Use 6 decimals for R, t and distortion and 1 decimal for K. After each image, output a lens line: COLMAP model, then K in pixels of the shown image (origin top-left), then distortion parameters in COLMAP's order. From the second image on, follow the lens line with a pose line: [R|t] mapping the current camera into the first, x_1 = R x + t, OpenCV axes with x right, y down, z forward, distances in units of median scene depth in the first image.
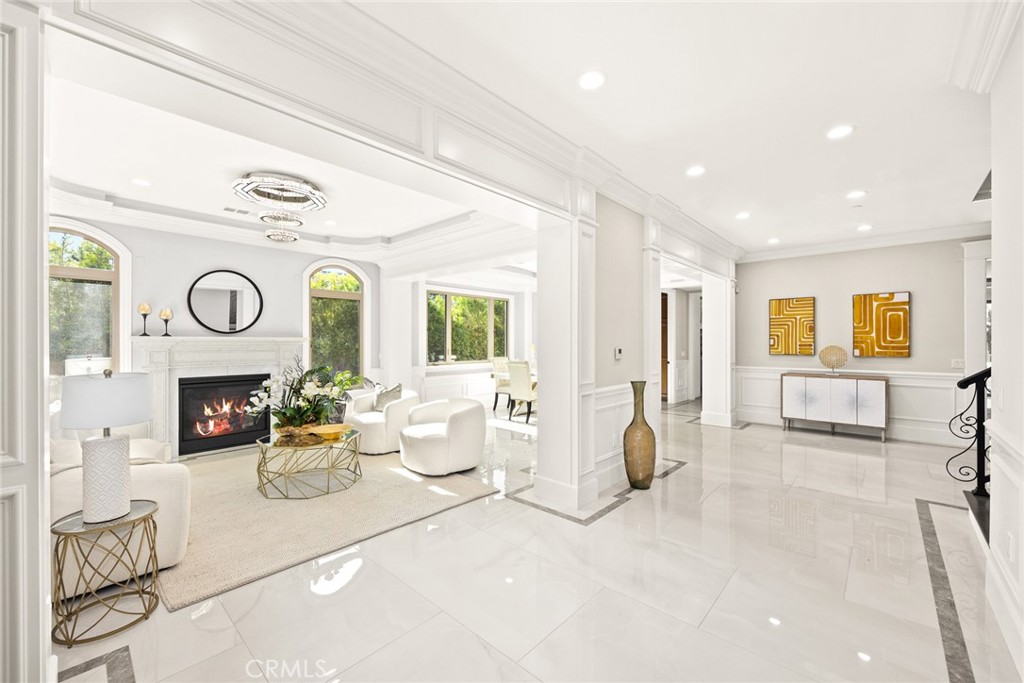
lens RADIAL K [[411.0, 0, 511.9], [0, 411.0, 345.5], [0, 0, 1]] dist [-0.002058, -0.000031]
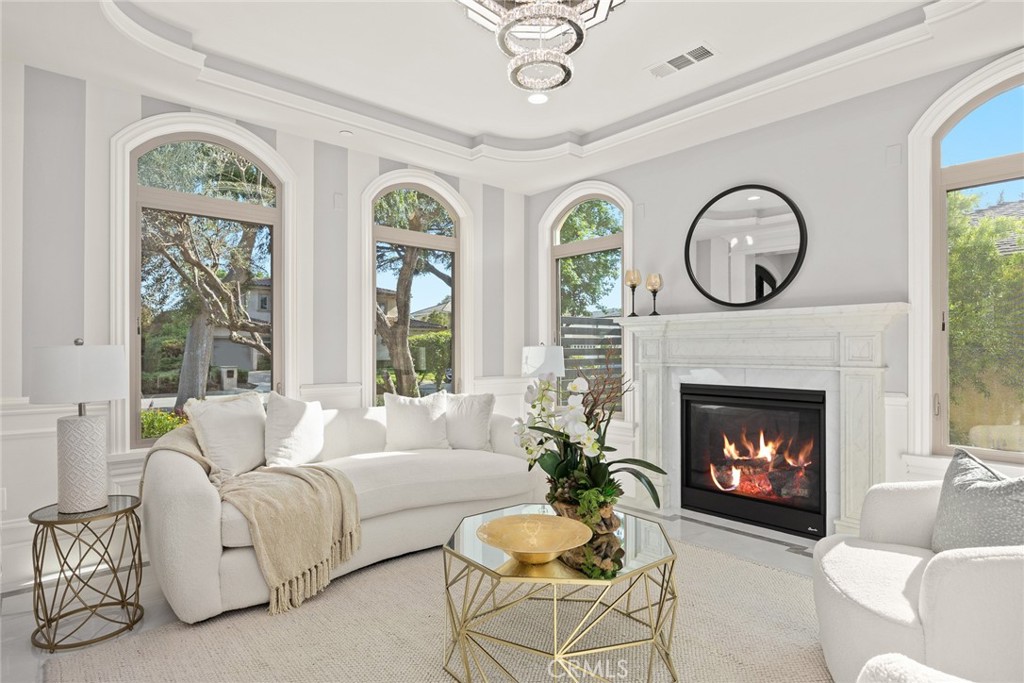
lens RADIAL K [[555.4, 0, 512.0], [0, 555.4, 341.5], [0, 0, 1]] dist [0.001071, 0.001110]
pose [[-0.114139, -0.020554, -0.993252, 0.043724], [-0.023892, 0.999554, -0.017938, 0.035504], [0.993177, 0.021683, -0.114580, 0.804780]]
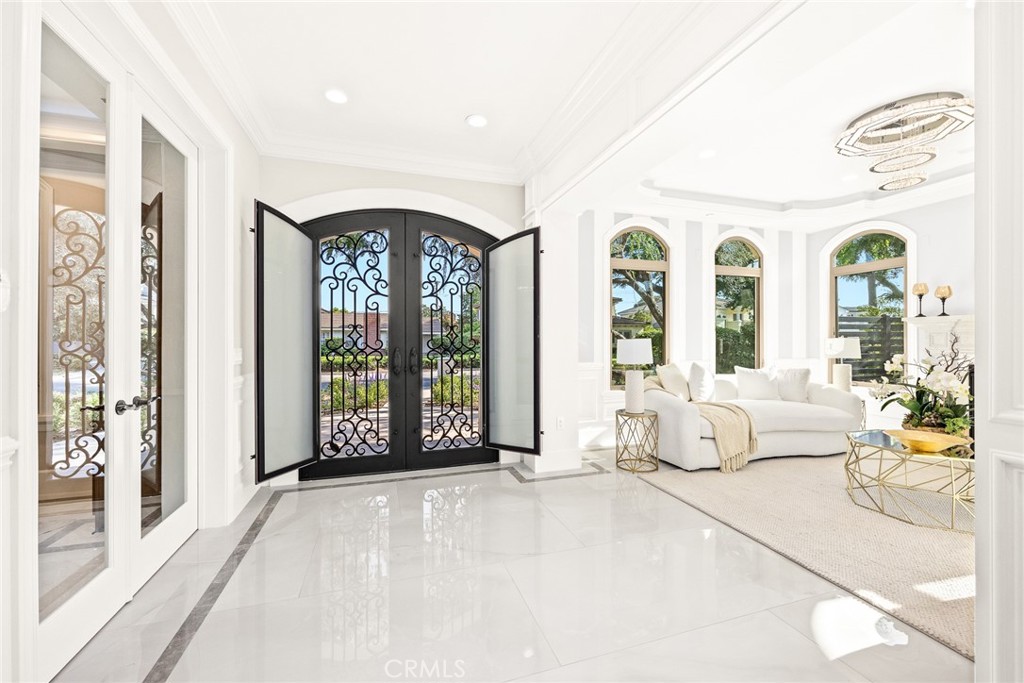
lens RADIAL K [[411.0, 0, 511.9], [0, 411.0, 345.5], [0, 0, 1]] dist [-0.002058, -0.000031]
pose [[-0.503644, 0.003837, -0.863903, 0.389536], [-0.019127, 0.999695, 0.015591, 0.043216], [0.863700, 0.024376, -0.503417, 0.580042]]
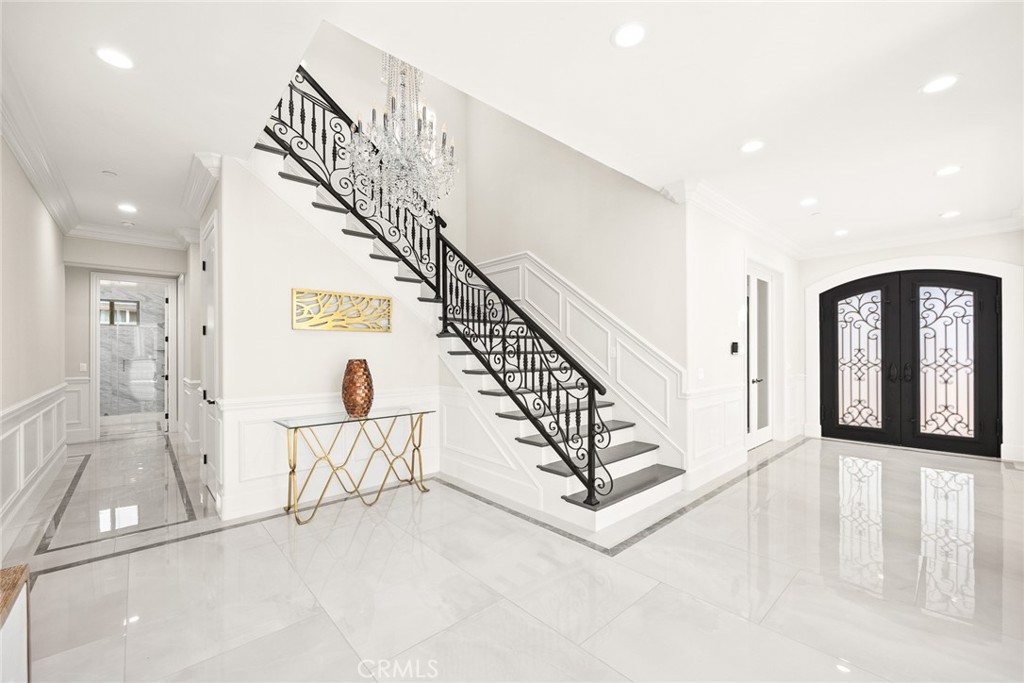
lens RADIAL K [[411.0, 0, 511.9], [0, 411.0, 345.5], [0, 0, 1]] dist [-0.002058, -0.000031]
pose [[-0.995590, 0.000765, 0.093811, 0.787574], [0.001878, 0.999929, 0.011770, -0.002059], [-0.093795, 0.011894, -0.995520, 1.244578]]
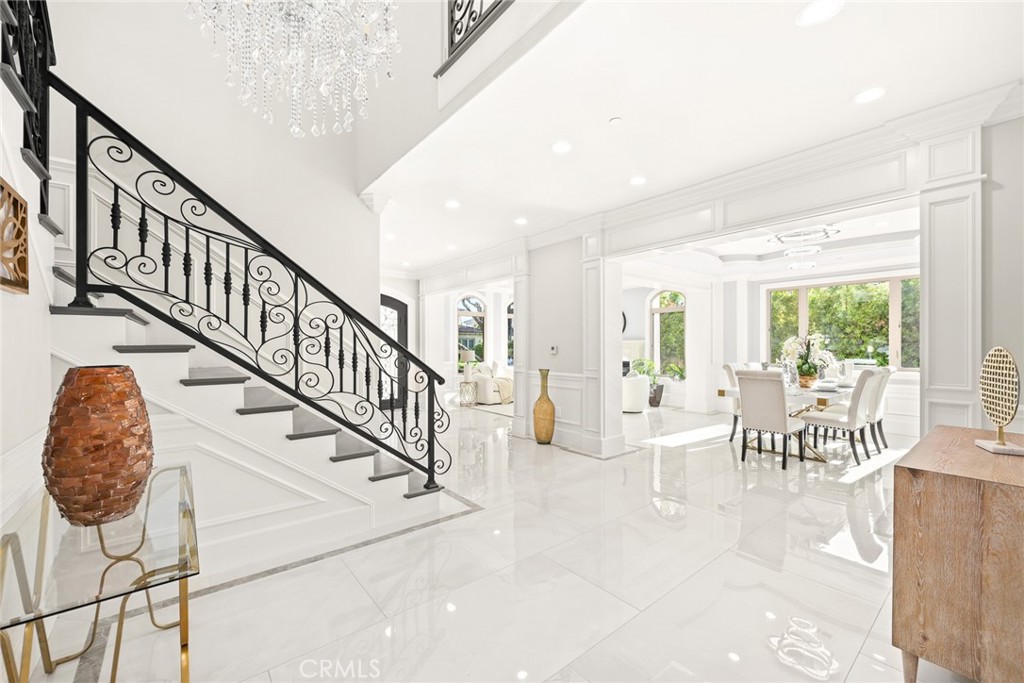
lens RADIAL K [[411.0, 0, 511.9], [0, 411.0, 345.5], [0, 0, 1]] dist [-0.002058, -0.000031]
pose [[-0.160531, -0.002625, -0.987027, 1.340451], [-0.022476, 0.999747, 0.000996, 0.010090], [0.986775, 0.022344, -0.160549, 0.865125]]
